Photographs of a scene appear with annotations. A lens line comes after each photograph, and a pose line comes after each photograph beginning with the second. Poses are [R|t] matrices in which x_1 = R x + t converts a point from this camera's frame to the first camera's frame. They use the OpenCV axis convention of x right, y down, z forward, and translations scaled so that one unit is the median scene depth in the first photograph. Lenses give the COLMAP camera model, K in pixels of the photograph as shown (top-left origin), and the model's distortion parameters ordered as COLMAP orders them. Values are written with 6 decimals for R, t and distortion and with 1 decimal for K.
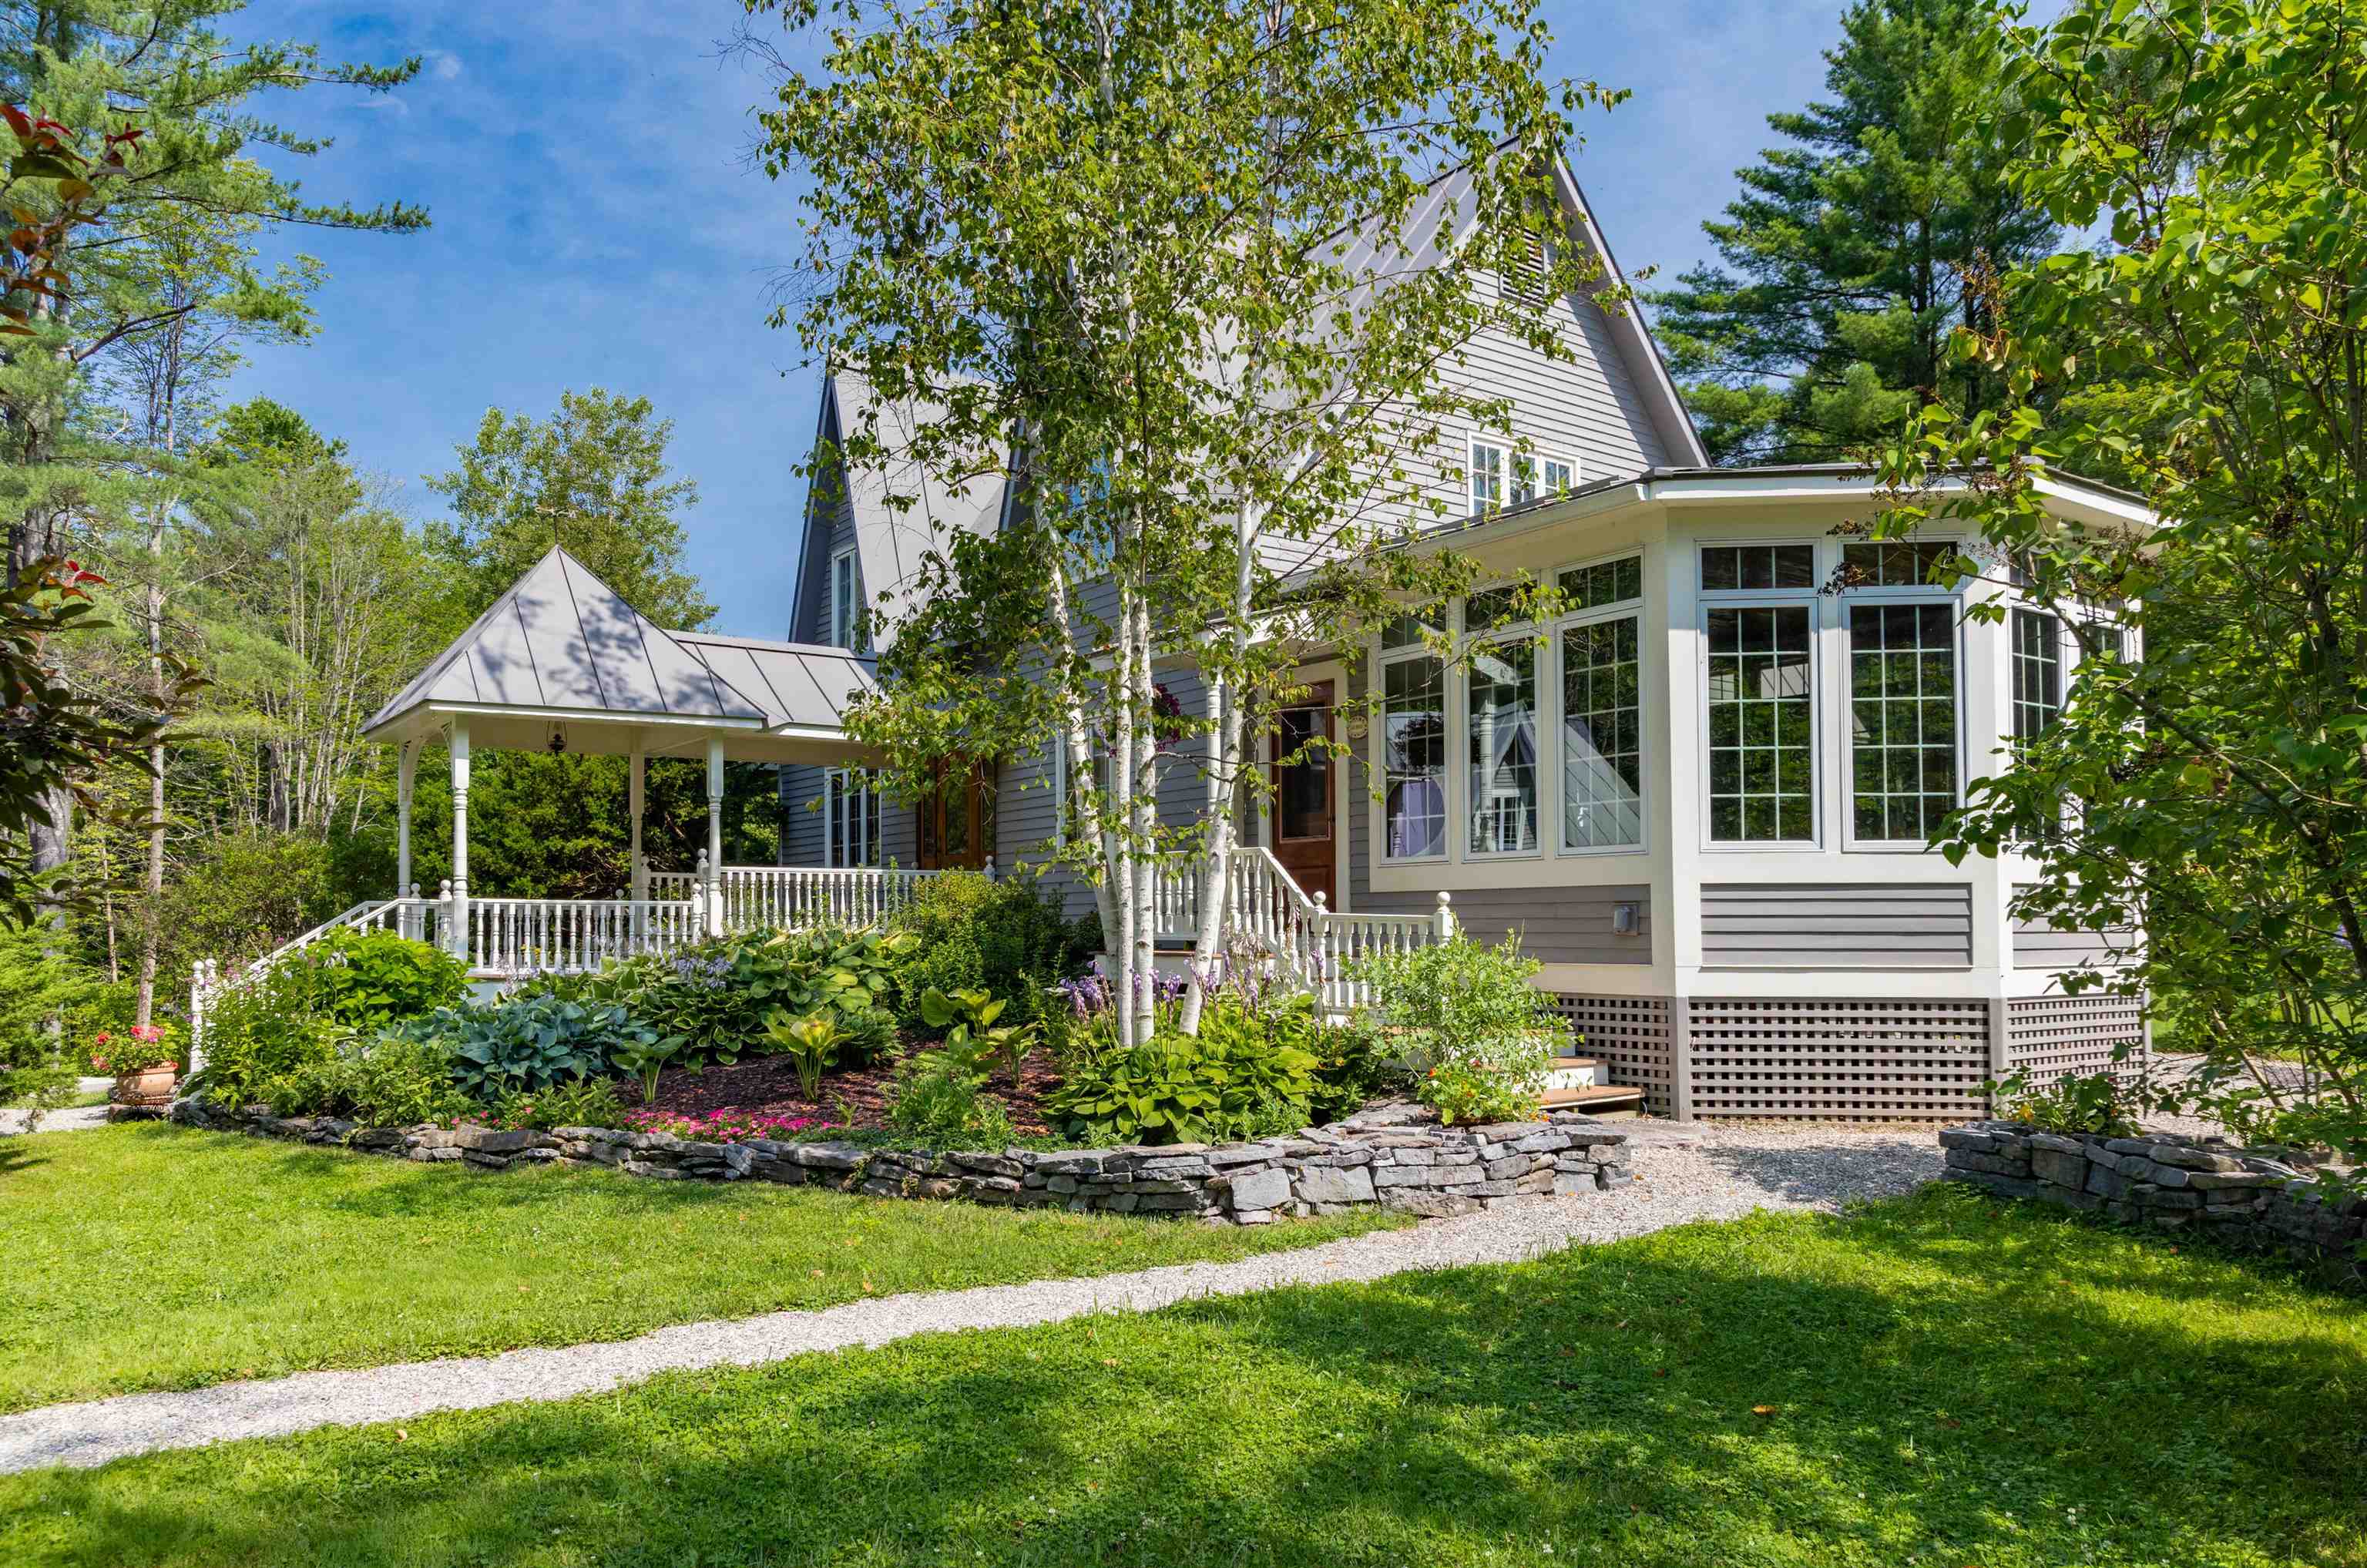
lens RADIAL K [[1519.3, 0, 1177.8], [0, 1519.3, 866.8], [0, 0, 1]] dist [-0.001535, -0.001306]
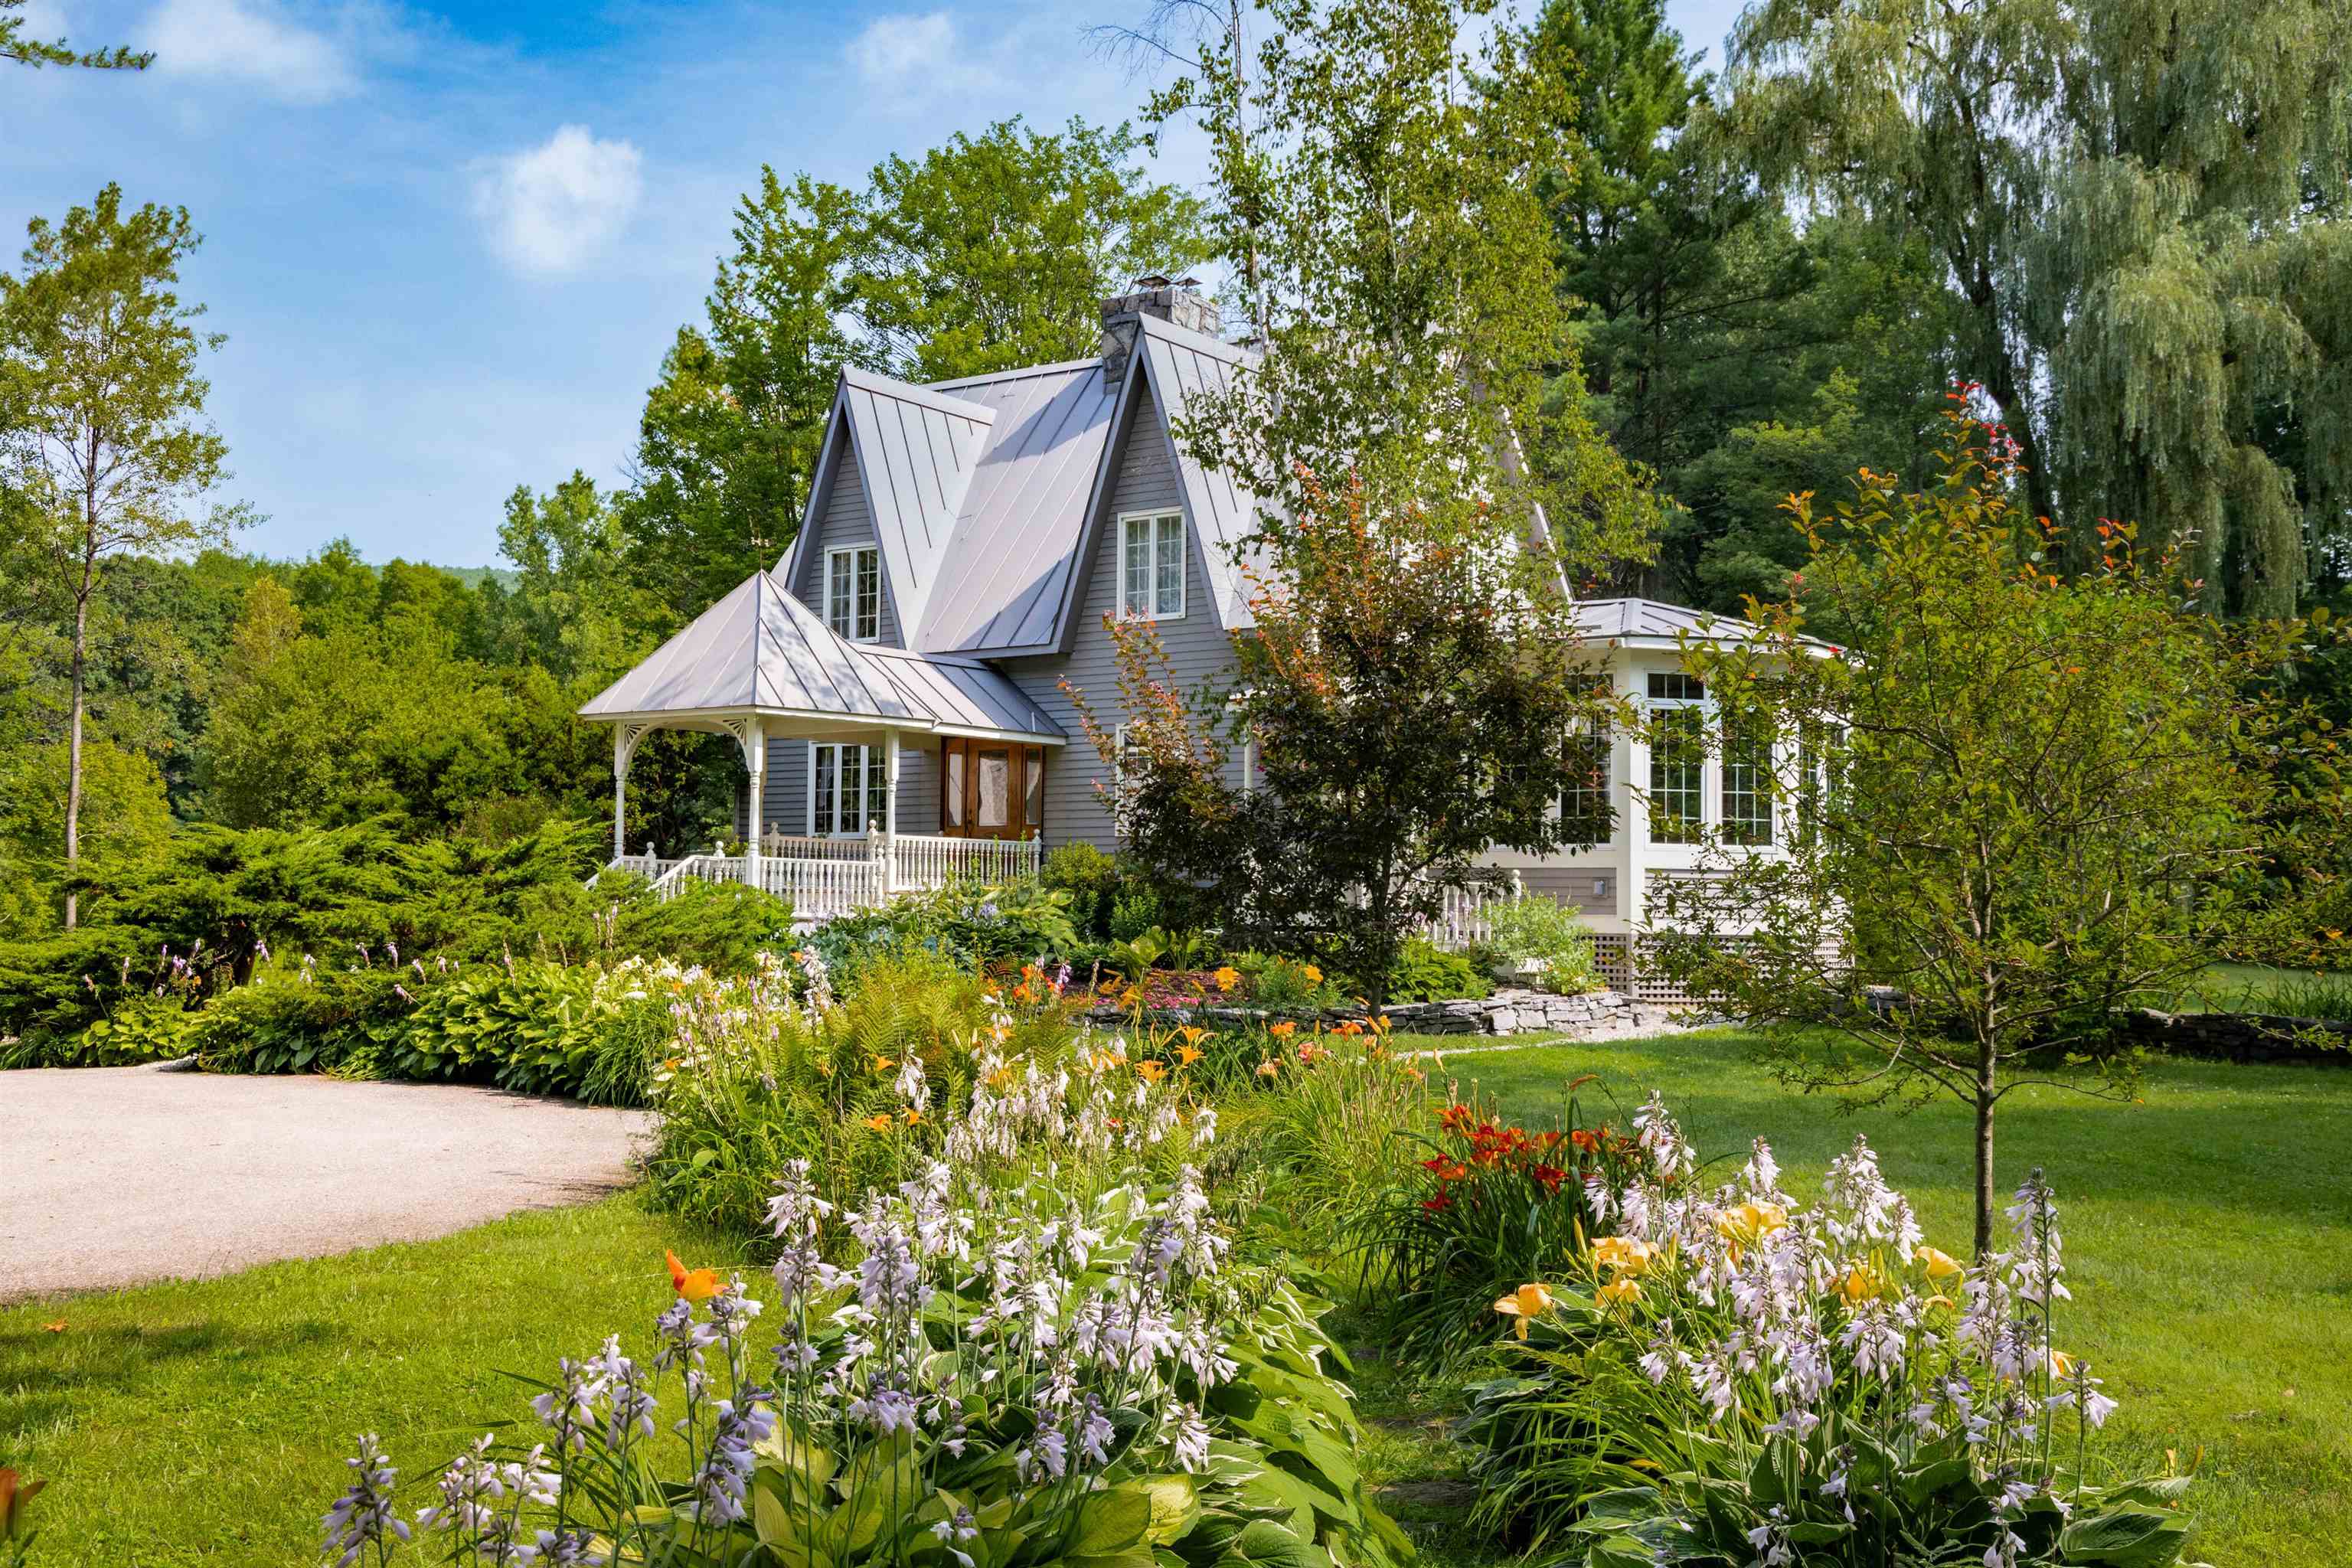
lens RADIAL K [[2319.8, 0, 1176.0], [0, 2319.8, 784.0], [0, 0, 1]] dist [0.000048, -0.000597]
pose [[0.939776, 0.033788, 0.340116, -1.054908], [-0.029825, 0.999413, -0.016874, -0.024646], [-0.340487, 0.005714, 0.940232, -1.297832]]
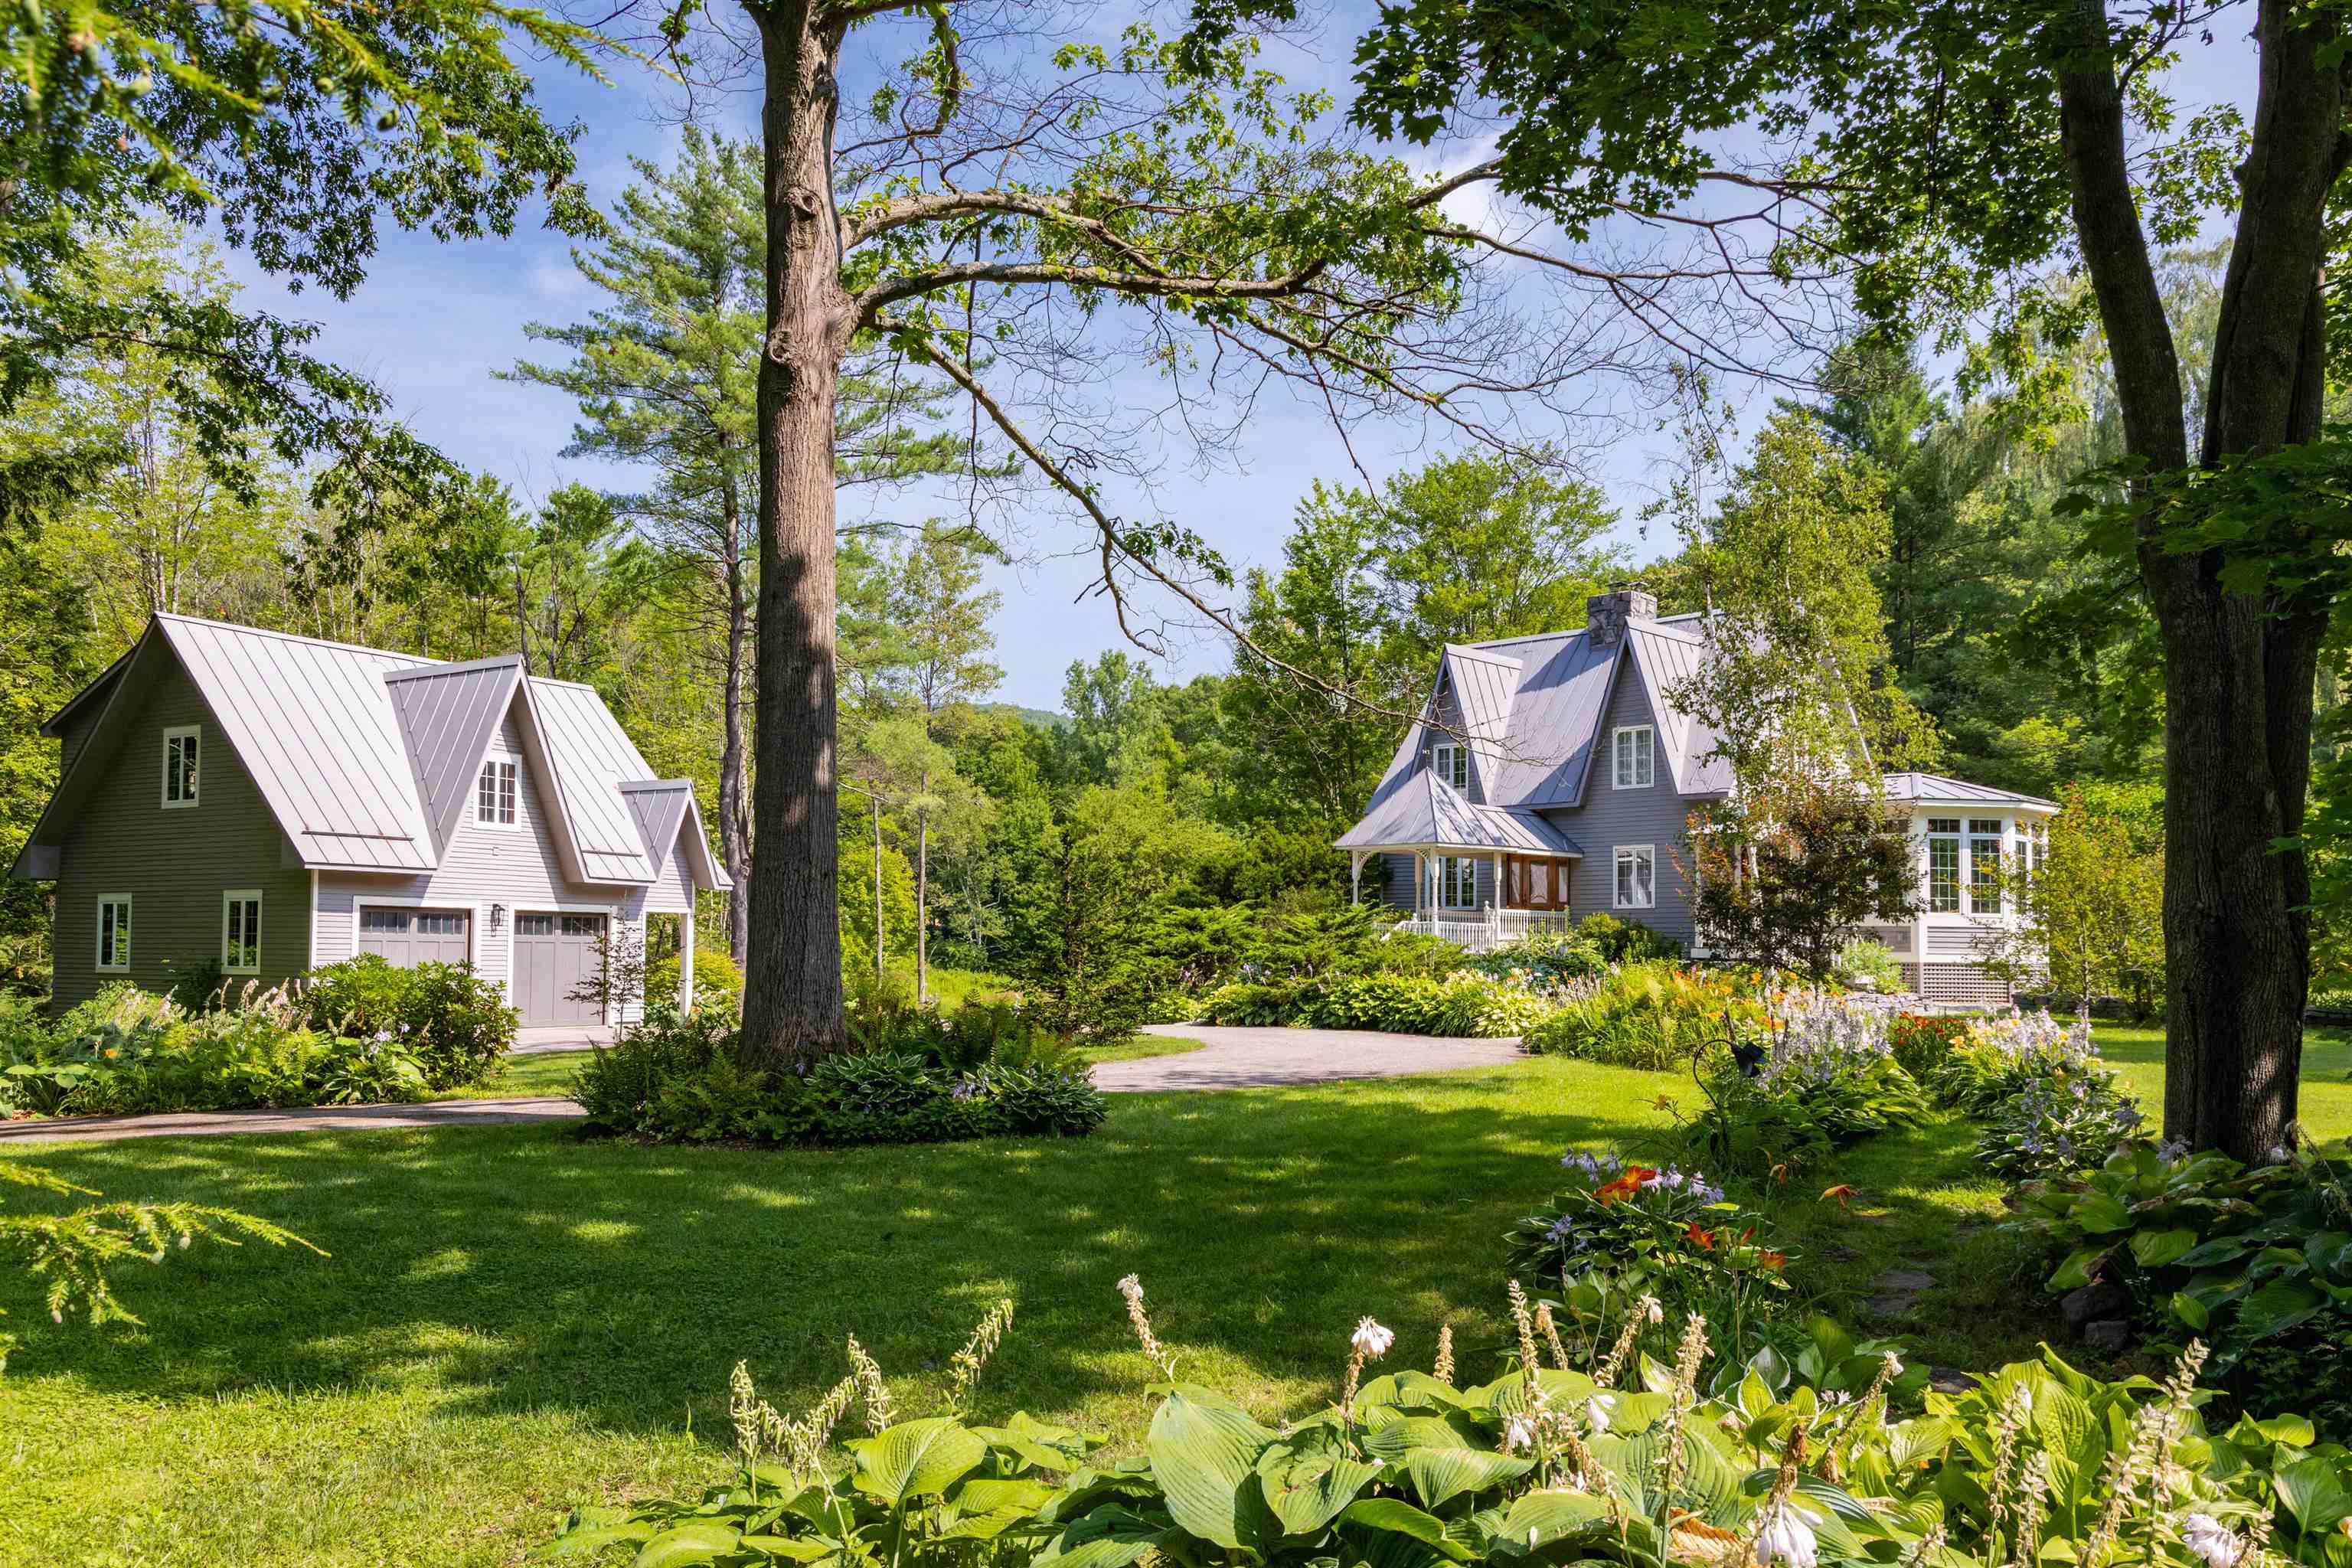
lens RADIAL K [[1903.6, 0, 1177.1], [0, 1903.6, 857.5], [0, 0, 1]] dist [0.001142, 0.002549]
pose [[0.979633, 0.025427, 0.199179, -1.959727], [-0.023996, 0.999666, -0.009593, -0.056810], [-0.199356, 0.004618, 0.979916, -2.546734]]
